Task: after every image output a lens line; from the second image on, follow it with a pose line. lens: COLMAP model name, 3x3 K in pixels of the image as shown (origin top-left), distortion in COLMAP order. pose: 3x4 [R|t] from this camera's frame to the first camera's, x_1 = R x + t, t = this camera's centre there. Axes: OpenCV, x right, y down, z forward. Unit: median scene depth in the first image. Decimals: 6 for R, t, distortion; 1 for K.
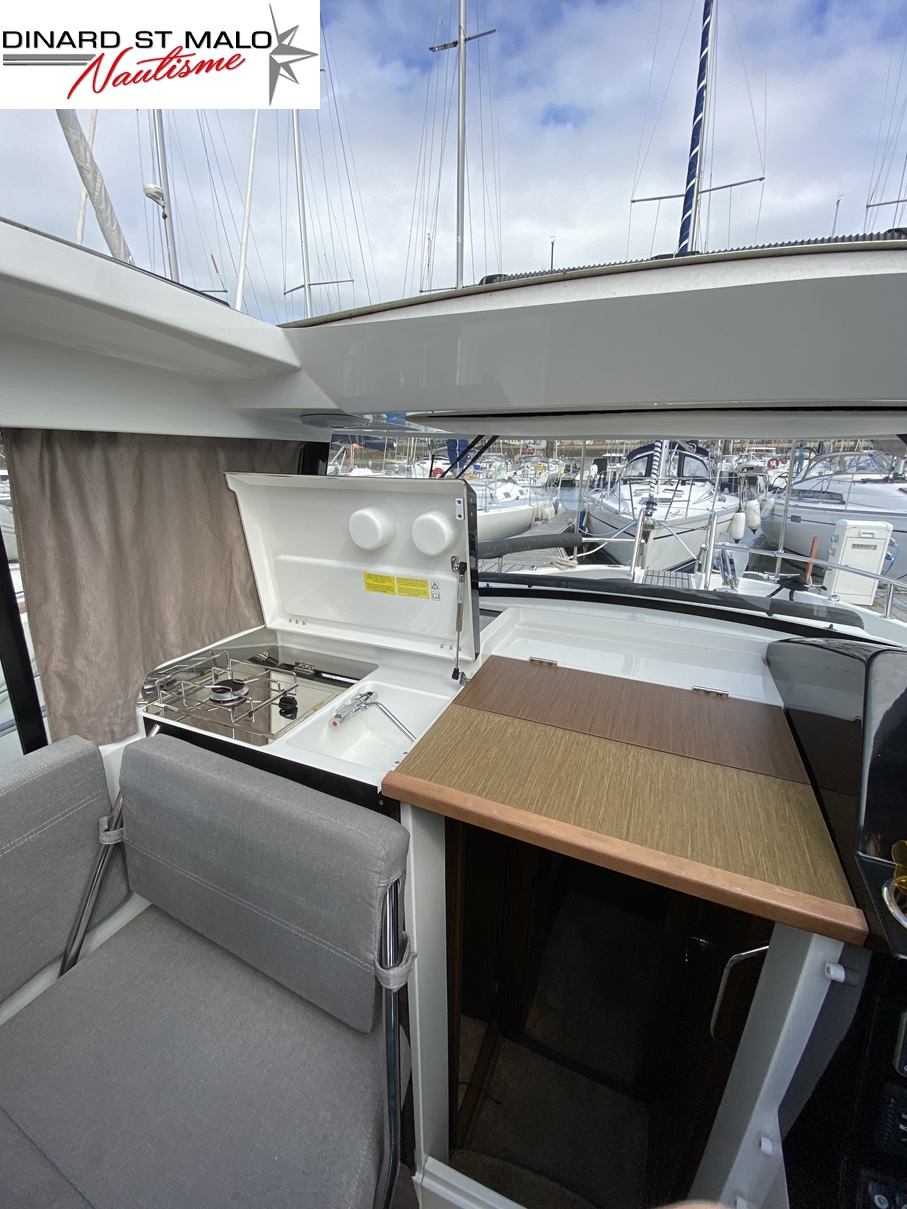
lens RADIAL K [[497.2, 0, 453.5], [0, 497.2, 604.5], [0, 0, 1]] dist [-0.001130, -0.013102]
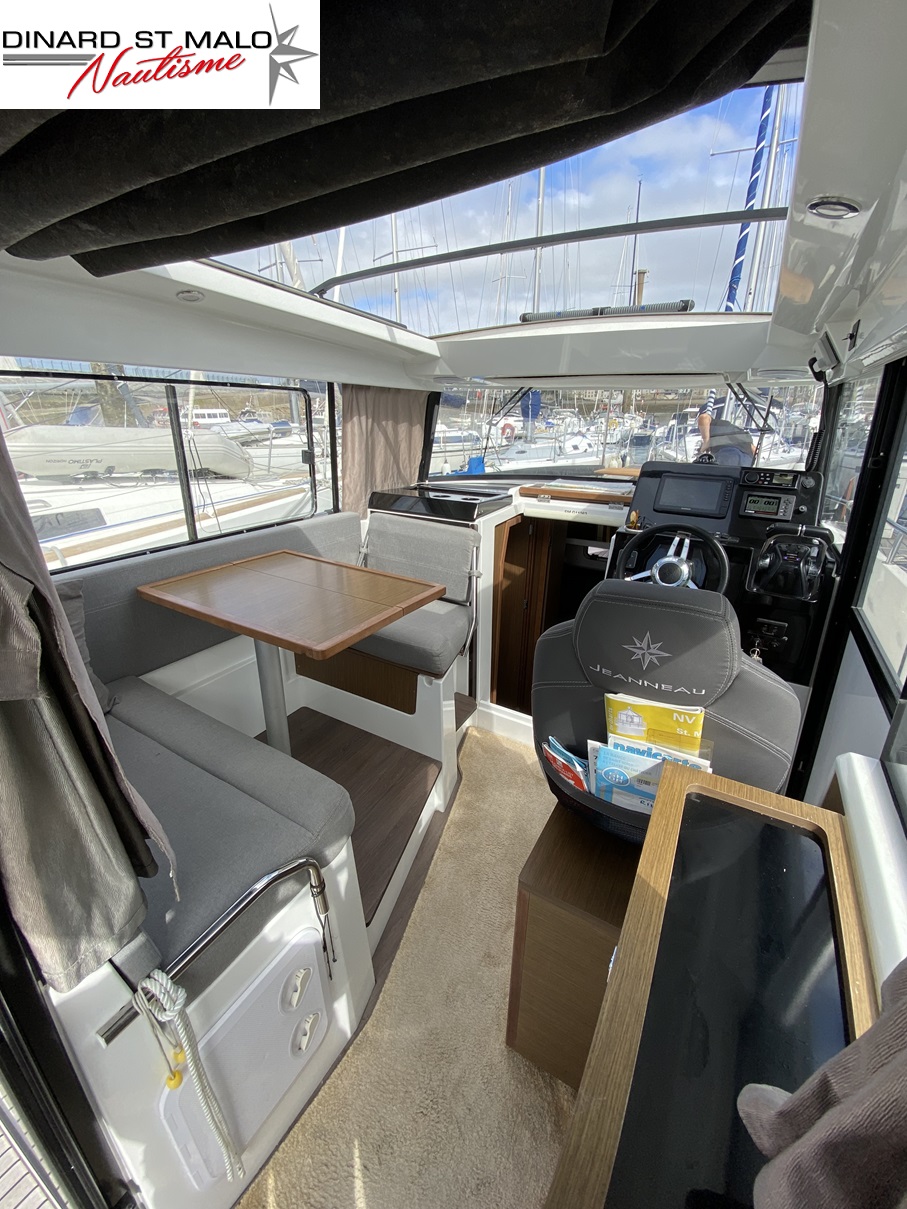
lens RADIAL K [[497.2, 0, 453.5], [0, 497.2, 604.5], [0, 0, 1]] dist [-0.001130, -0.013102]
pose [[0.989561, 0.051156, -0.134727, 0.010127], [-0.040516, 0.995926, 0.080566, 0.037587], [0.138299, -0.074266, 0.987602, -0.105523]]
